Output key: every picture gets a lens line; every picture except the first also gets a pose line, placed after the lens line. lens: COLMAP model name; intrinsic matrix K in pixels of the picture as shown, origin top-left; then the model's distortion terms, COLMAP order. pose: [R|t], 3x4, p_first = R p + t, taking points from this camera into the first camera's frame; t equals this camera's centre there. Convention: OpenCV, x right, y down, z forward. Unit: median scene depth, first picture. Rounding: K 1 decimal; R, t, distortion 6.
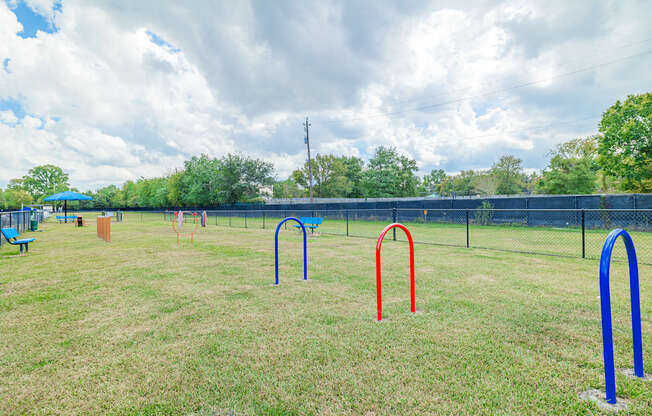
lens RADIAL K [[304.9, 0, 322.0], [0, 304.9, 206.9], [0, 0, 1]] dist [-0.001787, -0.000311]
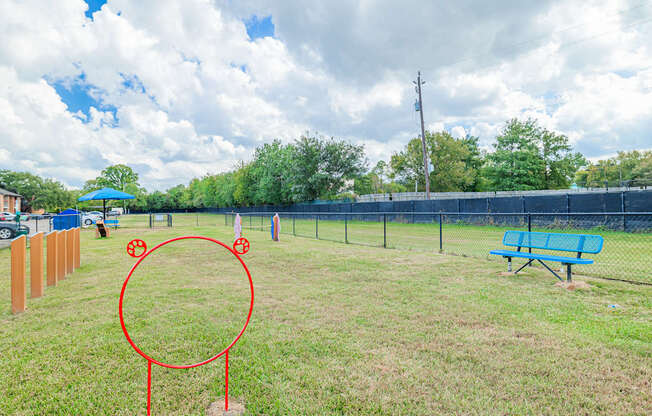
lens RADIAL K [[304.9, 0, 322.0], [0, 304.9, 206.9], [0, 0, 1]] dist [-0.001787, -0.000311]
pose [[0.978175, -0.009517, -0.207565, -0.093010], [0.009648, 0.999953, -0.000382, 0.002334], [0.207559, -0.001629, 0.978221, 0.226338]]
